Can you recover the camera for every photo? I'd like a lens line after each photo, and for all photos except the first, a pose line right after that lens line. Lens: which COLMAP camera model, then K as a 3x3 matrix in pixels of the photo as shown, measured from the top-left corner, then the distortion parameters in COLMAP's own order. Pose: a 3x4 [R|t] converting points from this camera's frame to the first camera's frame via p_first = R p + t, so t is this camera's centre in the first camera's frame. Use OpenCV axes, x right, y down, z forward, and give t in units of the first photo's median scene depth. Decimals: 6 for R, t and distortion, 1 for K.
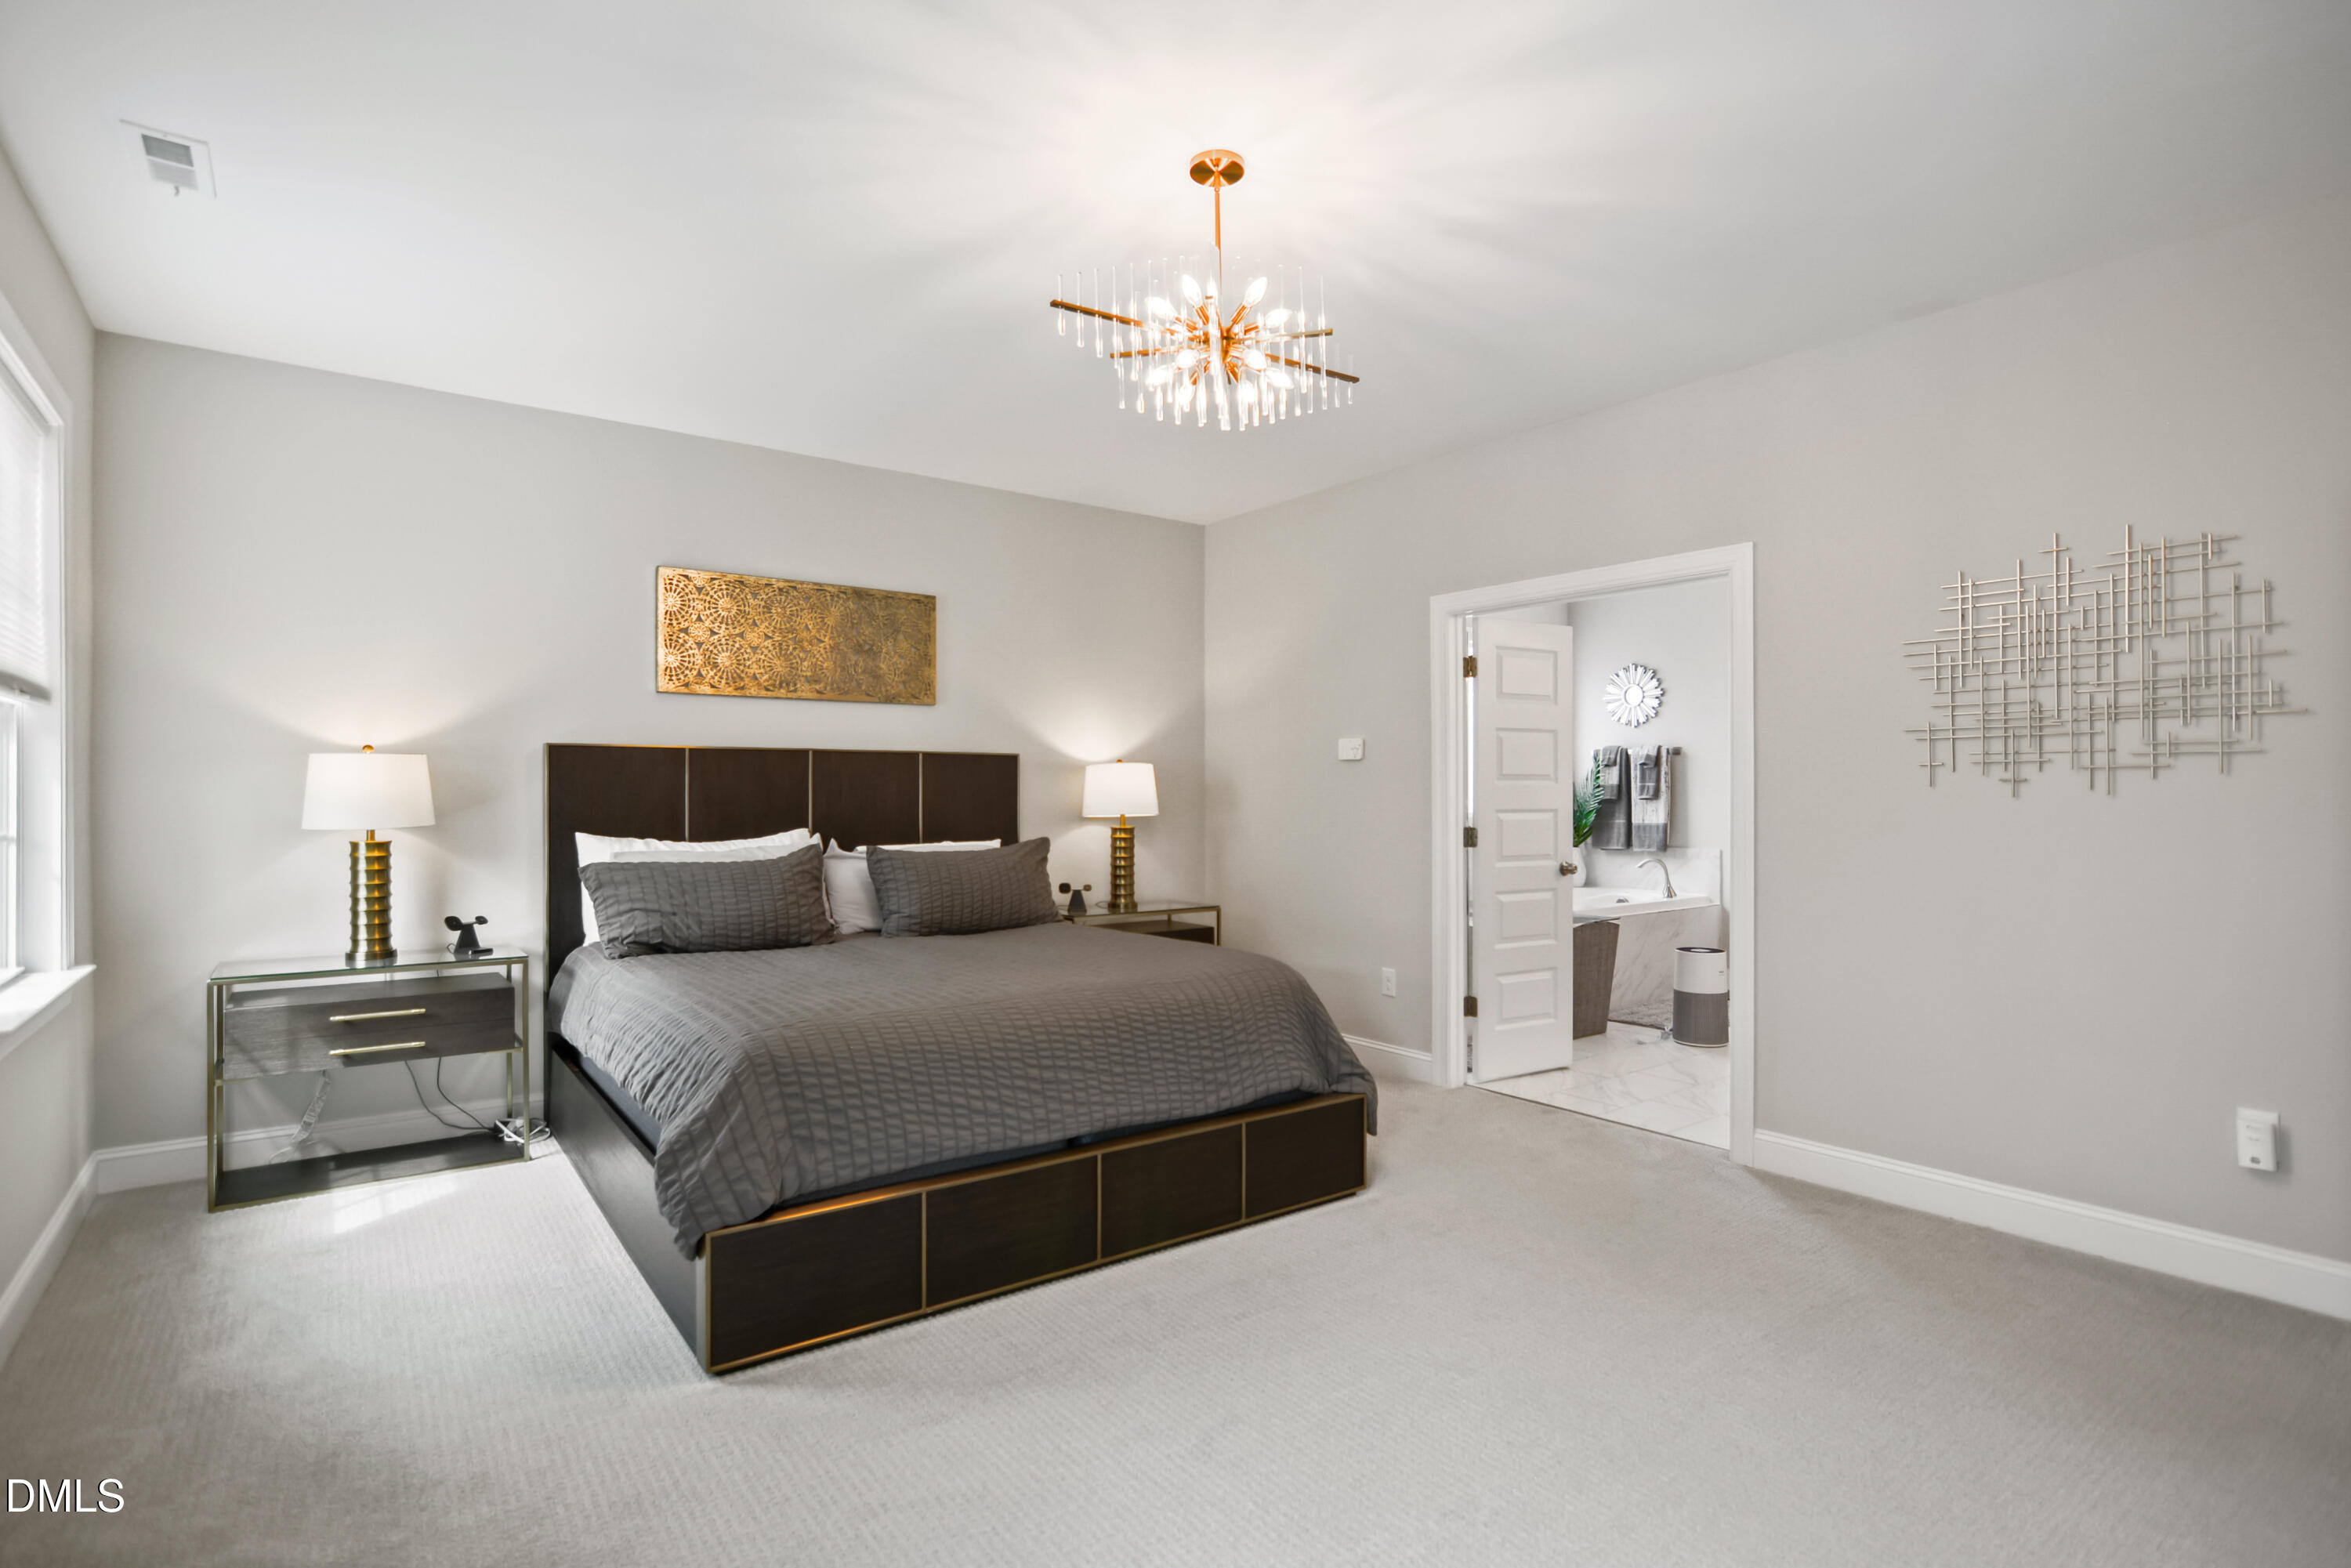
lens RADIAL K [[1141.0, 0, 1167.8], [0, 1141.0, 772.5], [0, 0, 1]] dist [-0.003653, -0.000260]
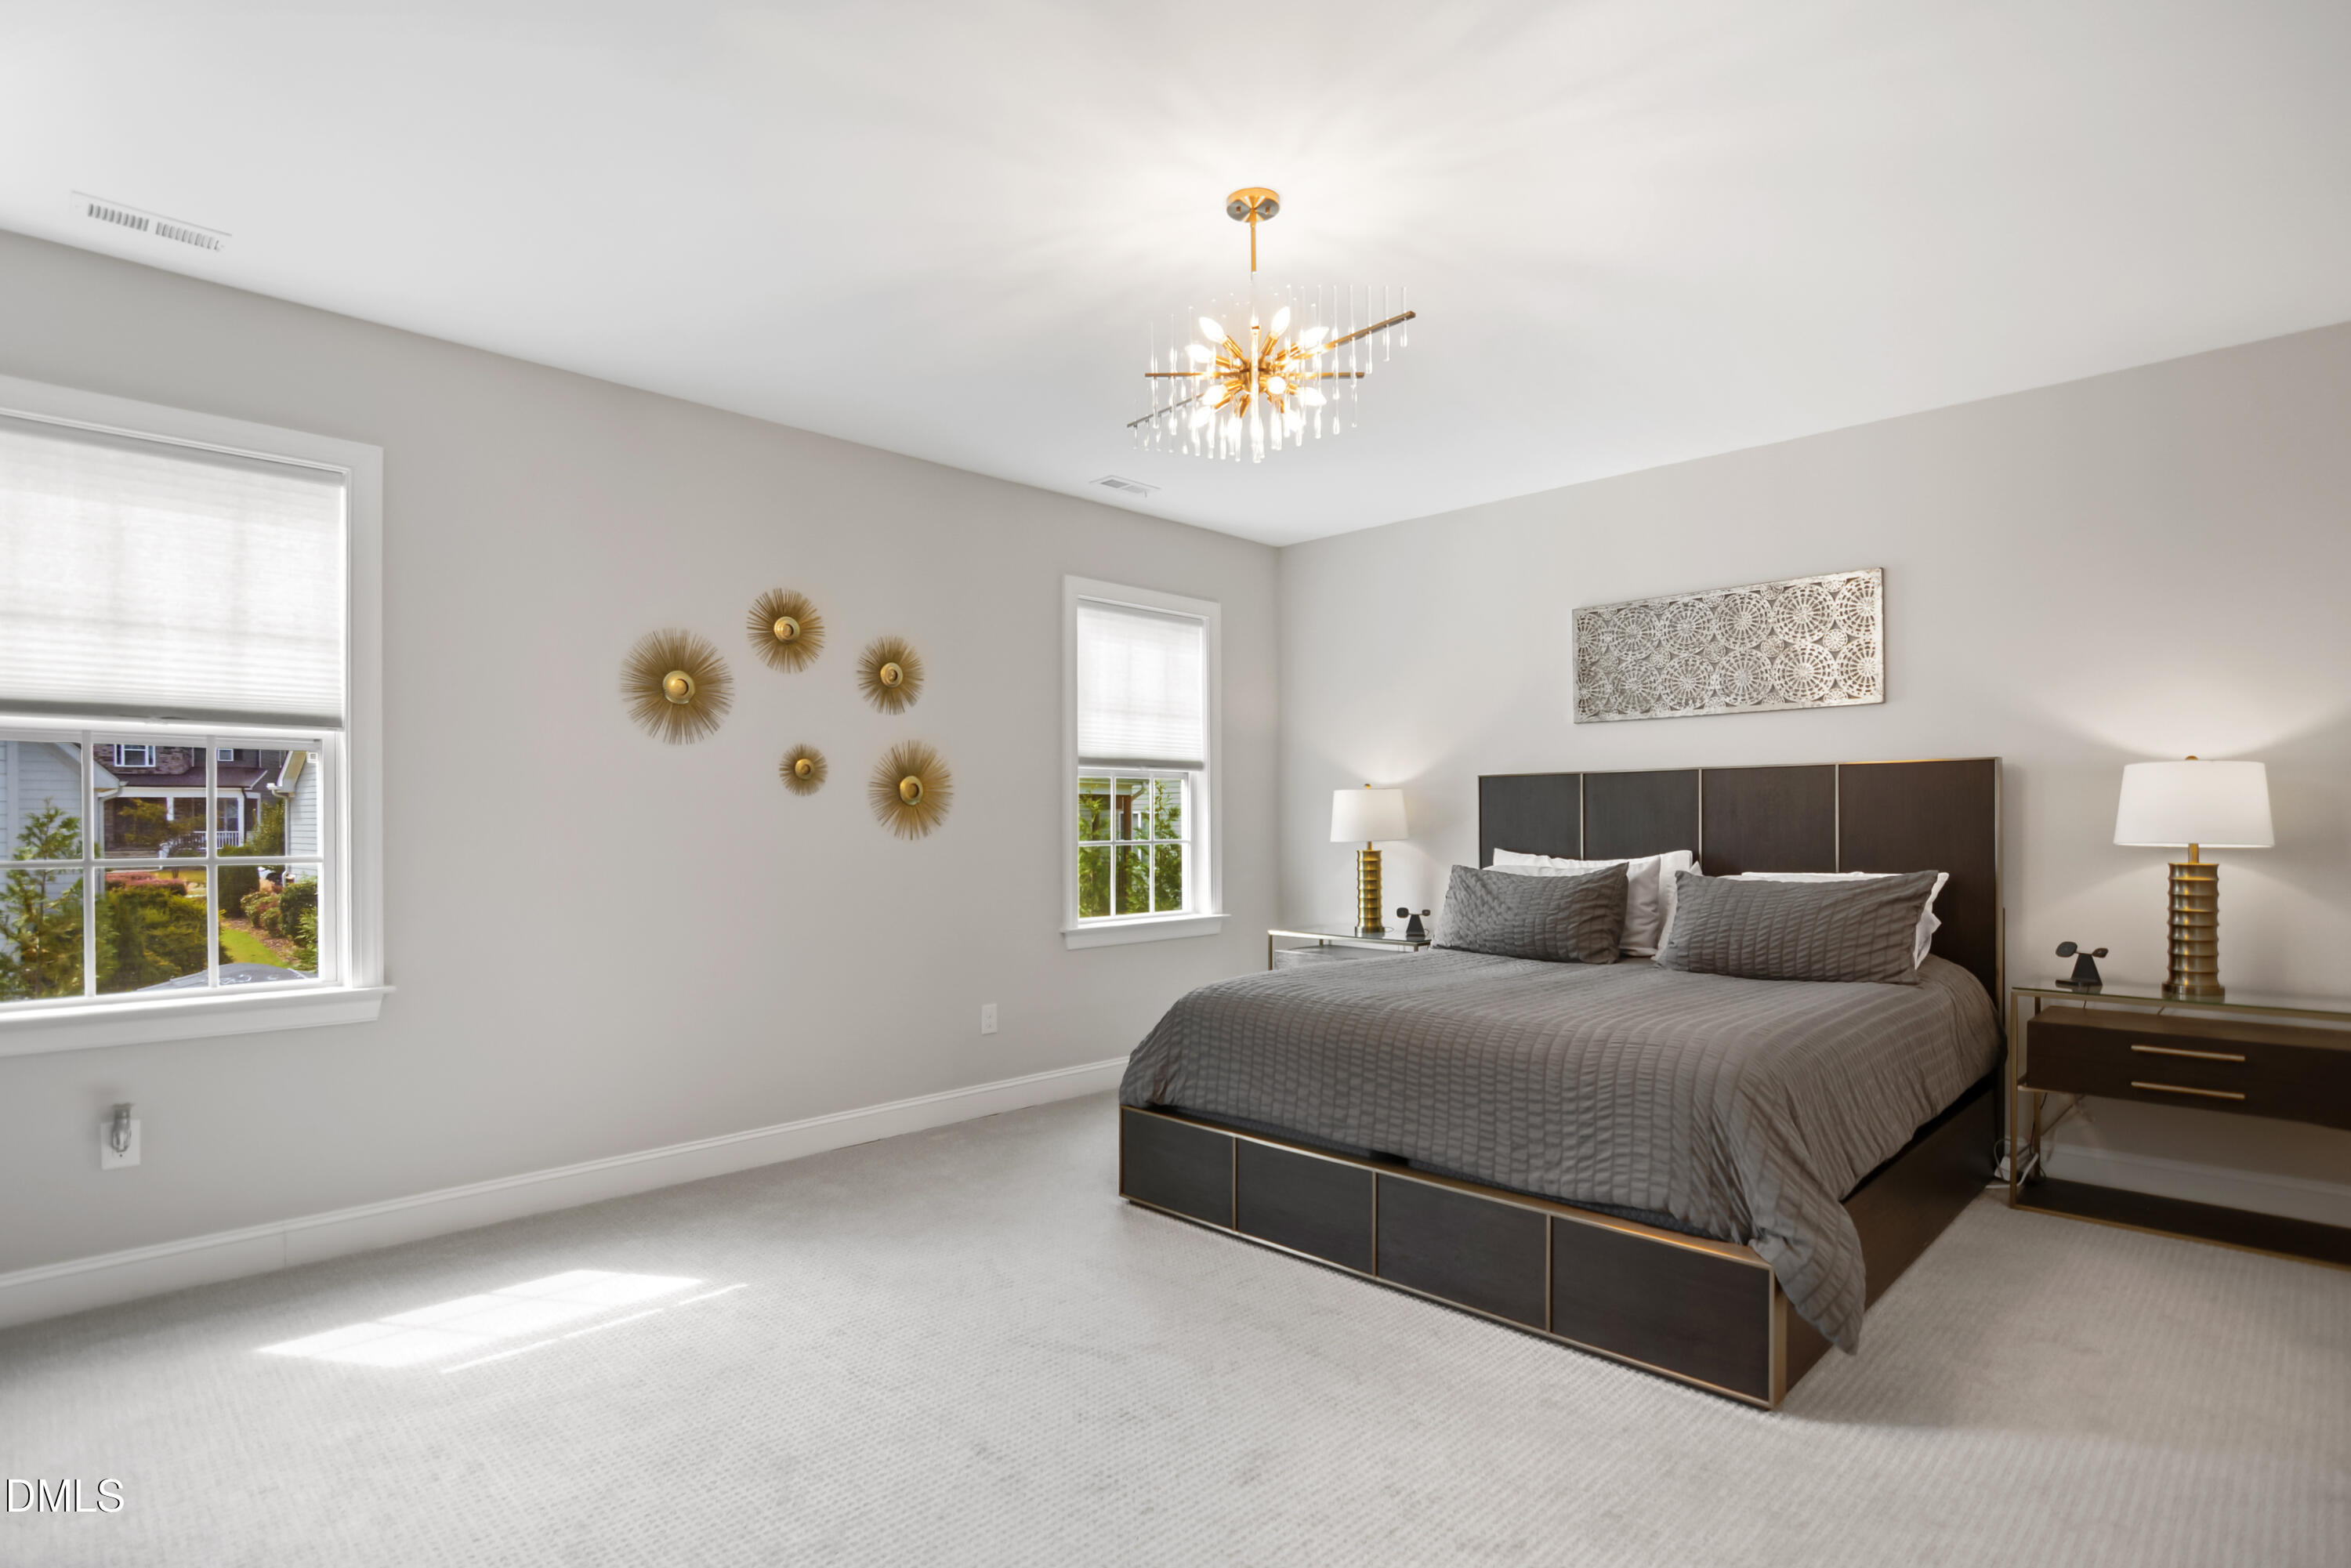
lens RADIAL K [[1169.9, 0, 1166.5], [0, 1169.9, 810.2], [0, 0, 1]] dist [-0.002488, 0.000814]
pose [[0.166671, -0.008972, -0.985972, 0.585965], [0.027161, 0.999621, -0.004505, 0.007526], [0.985638, -0.026029, 0.166851, 0.406044]]
